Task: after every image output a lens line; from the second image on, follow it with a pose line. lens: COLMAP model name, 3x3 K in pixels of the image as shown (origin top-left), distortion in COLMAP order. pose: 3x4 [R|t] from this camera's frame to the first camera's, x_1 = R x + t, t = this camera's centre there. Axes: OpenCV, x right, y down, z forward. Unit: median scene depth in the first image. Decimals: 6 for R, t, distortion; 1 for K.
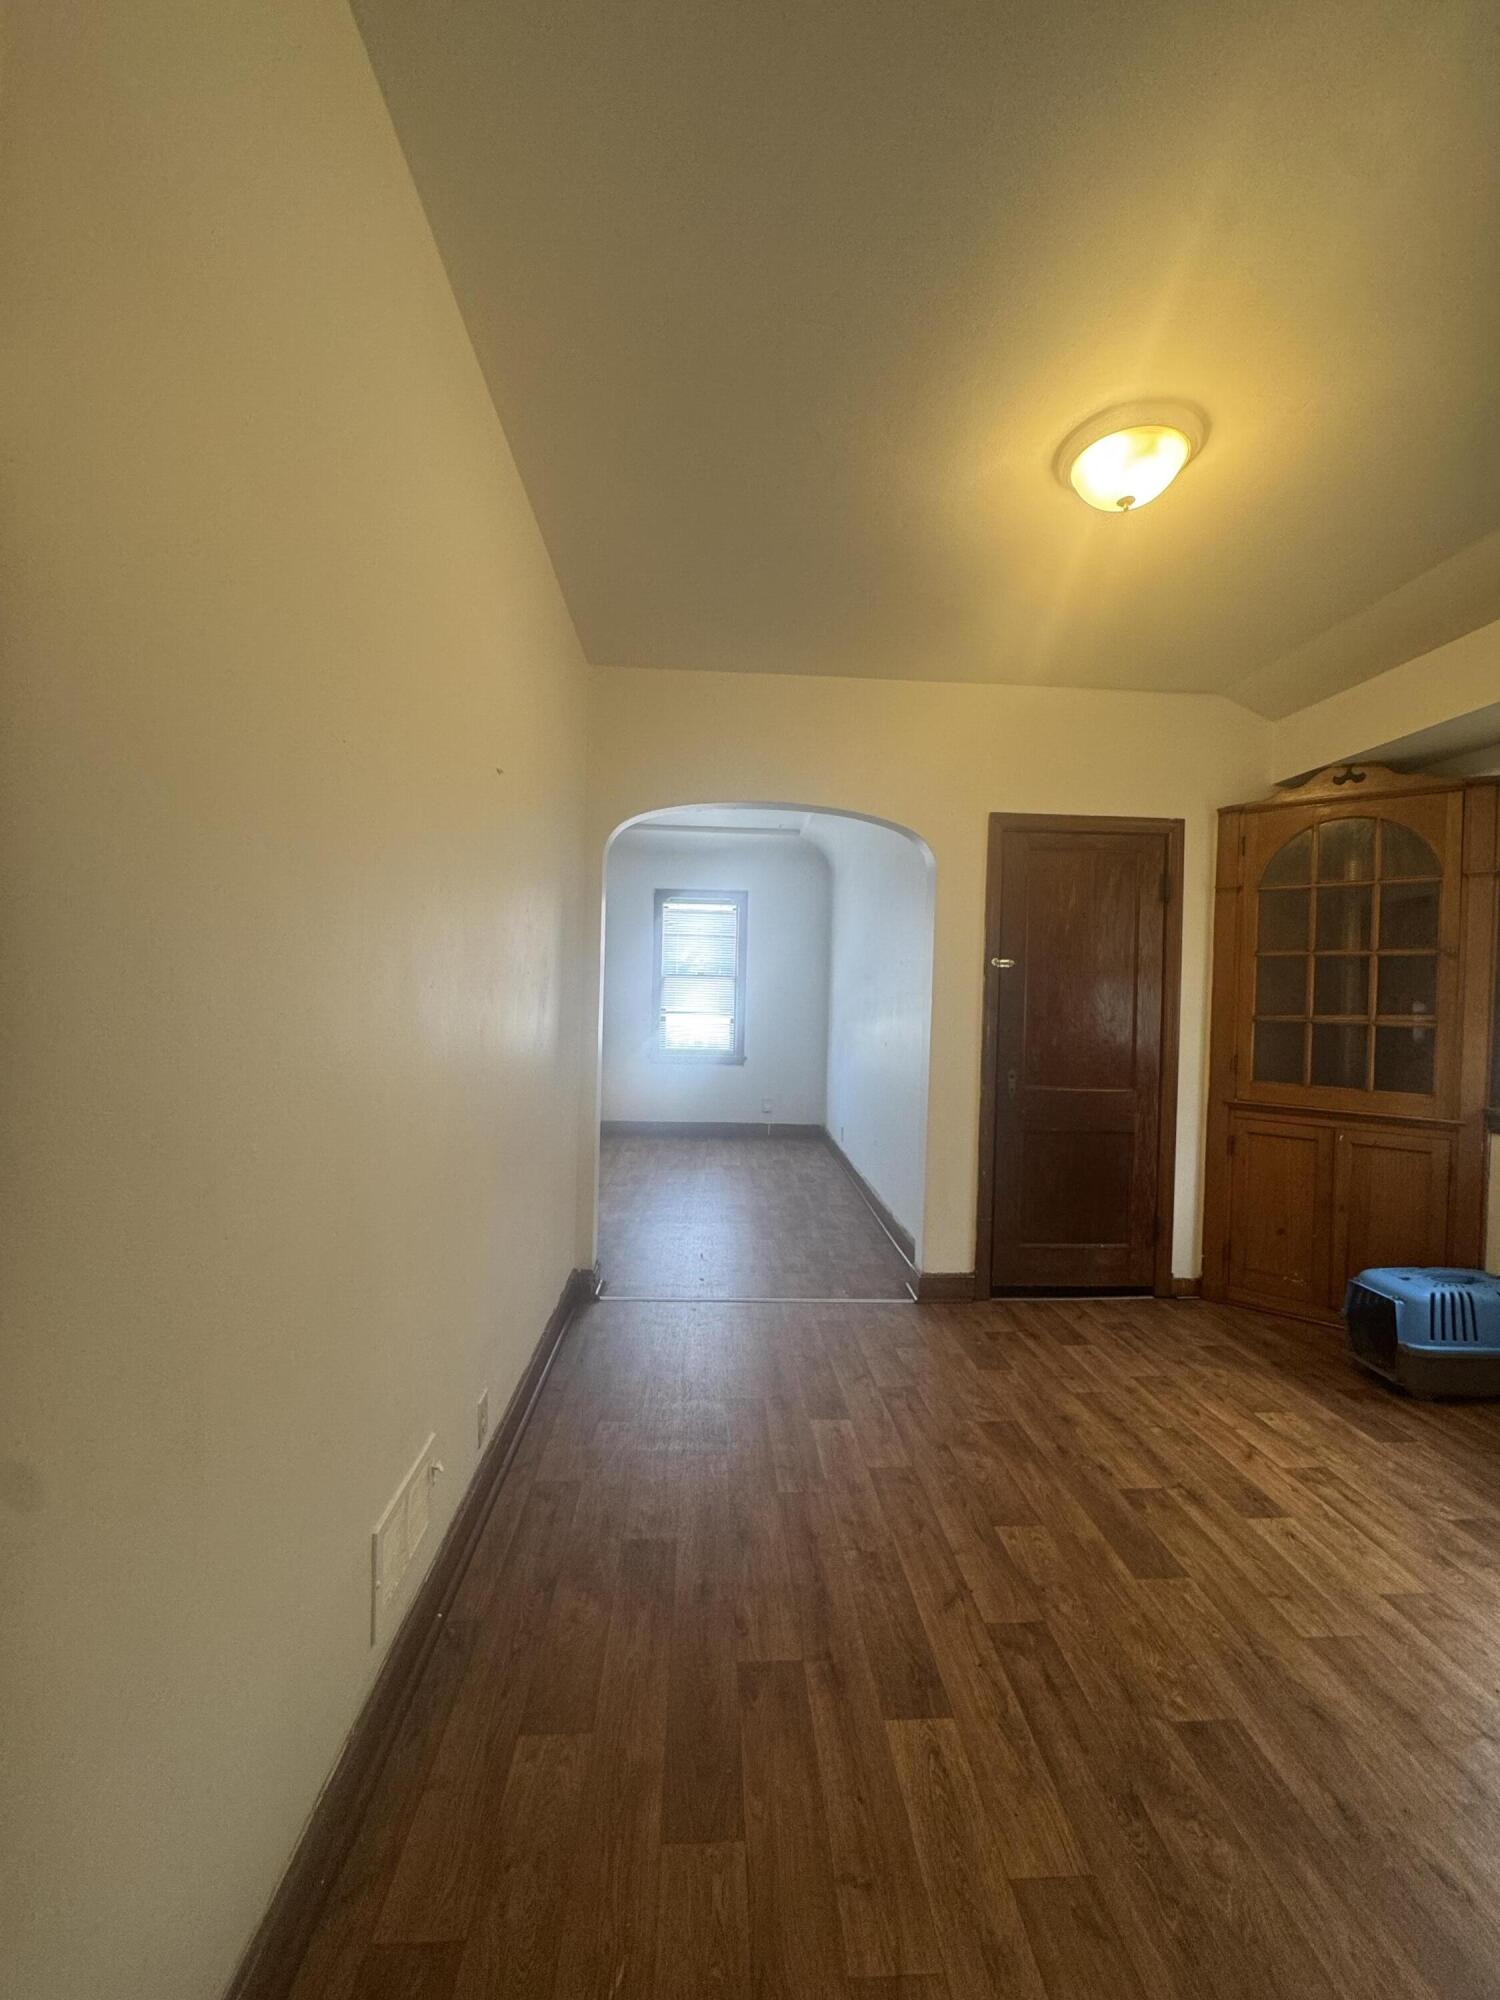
lens RADIAL K [[800.2, 0, 752.8], [0, 800.2, 998.6], [0, 0, 1]] dist [-0.003781, 0.000437]
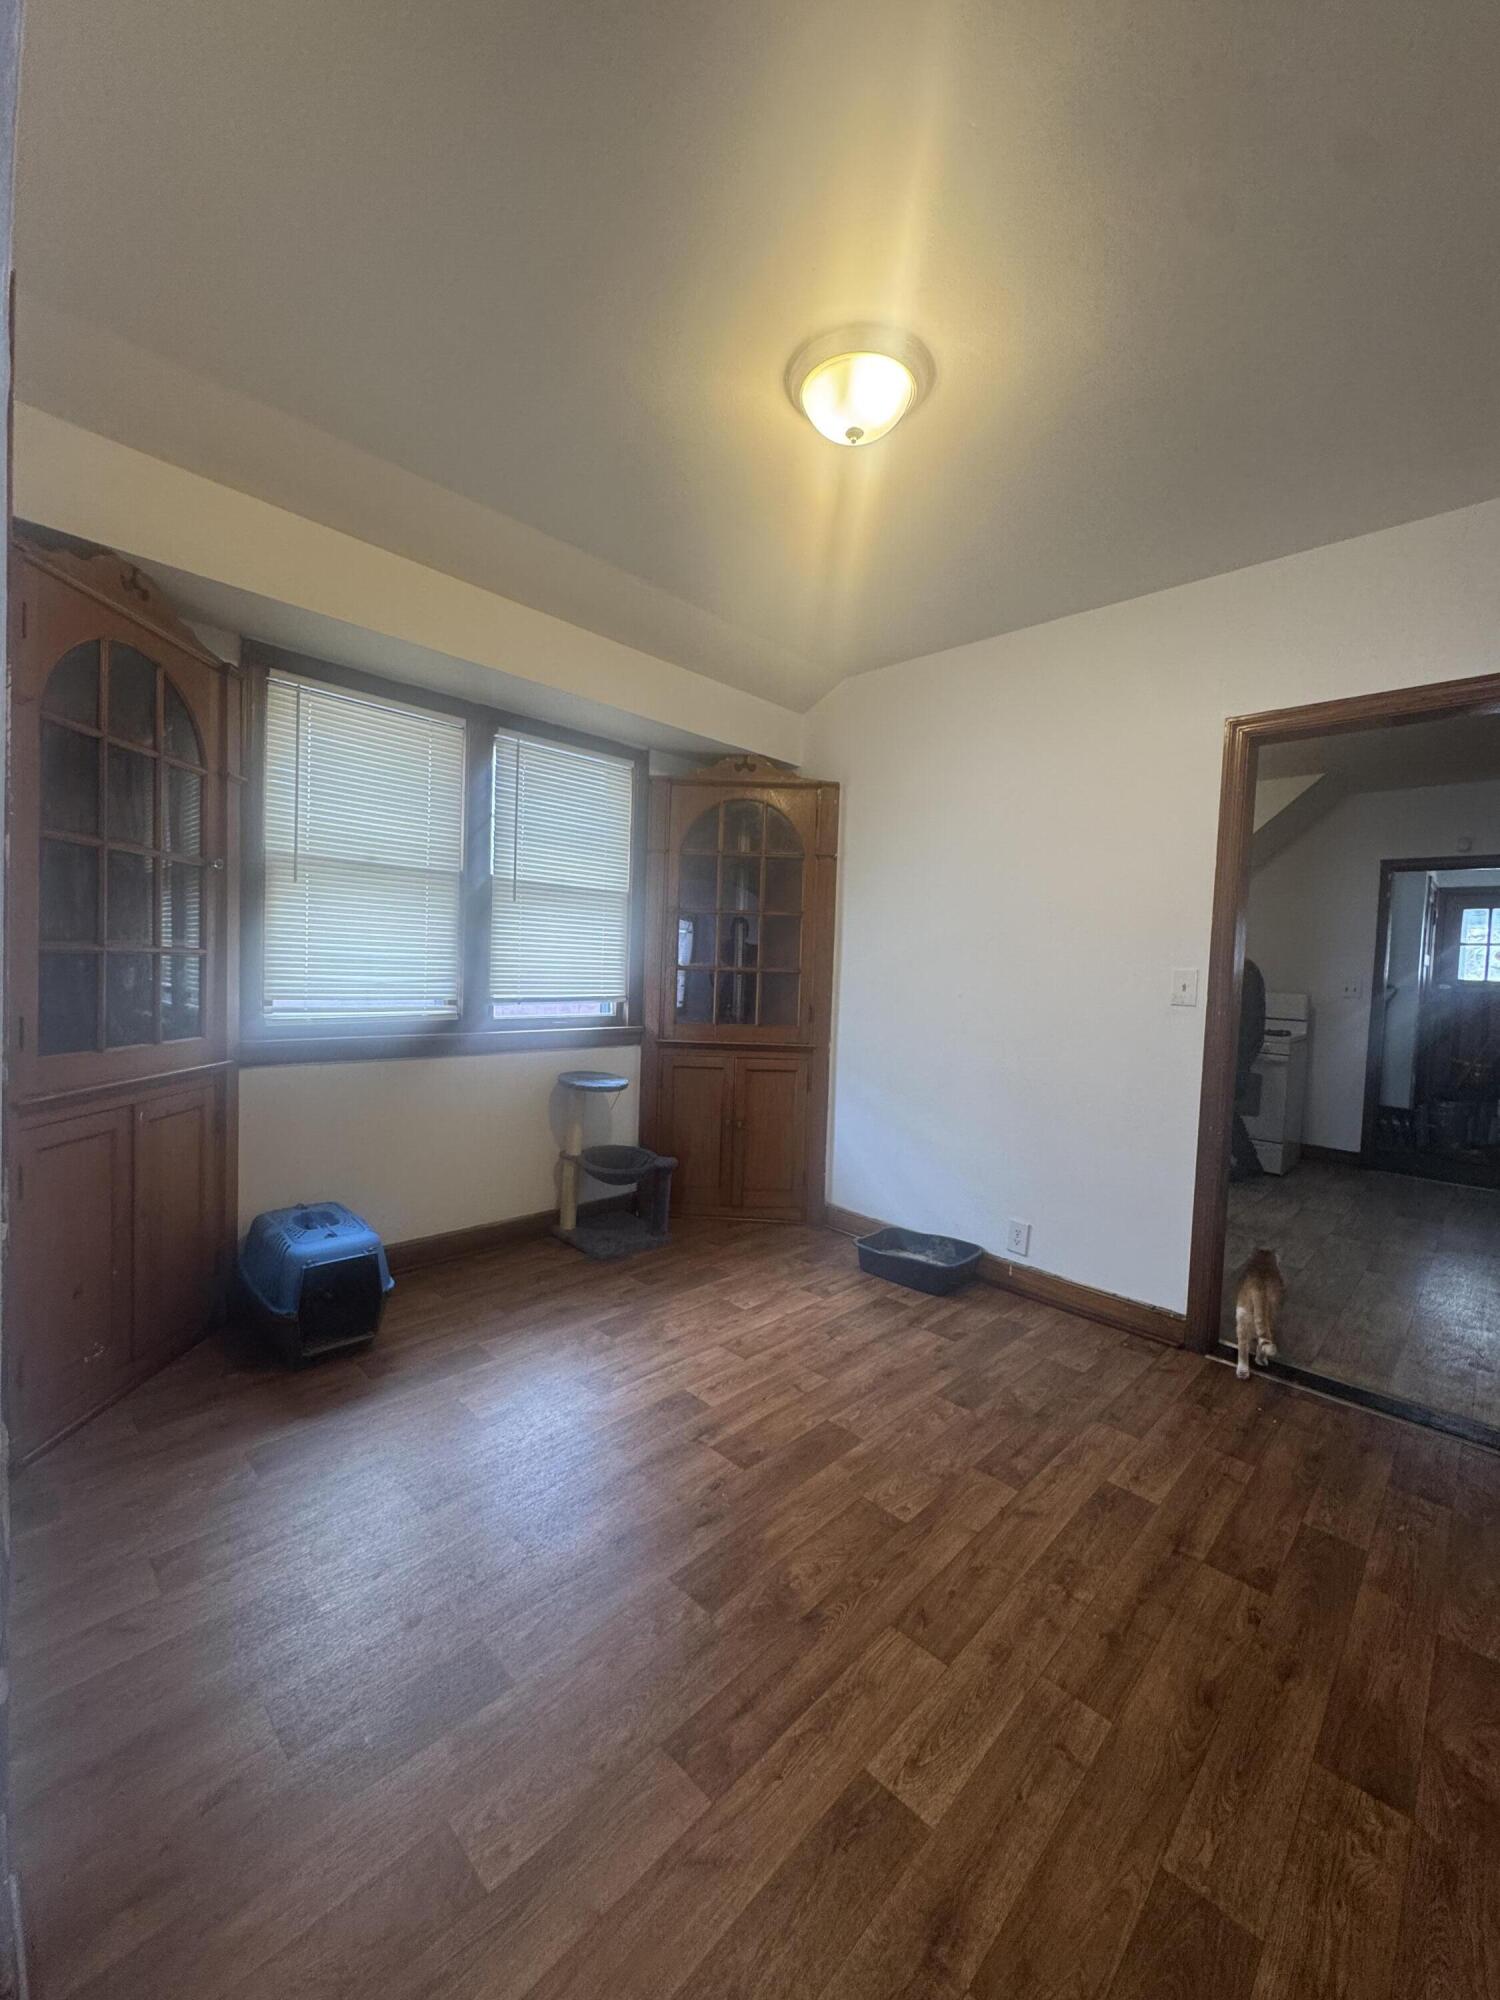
lens RADIAL K [[800.2, 0, 752.8], [0, 800.2, 998.6], [0, 0, 1]] dist [-0.003781, 0.000437]
pose [[-0.678171, -0.083361, 0.730161, -0.219612], [-0.053059, 0.996507, 0.064489, -0.002622], [-0.732986, 0.004993, -0.680225, 1.864687]]
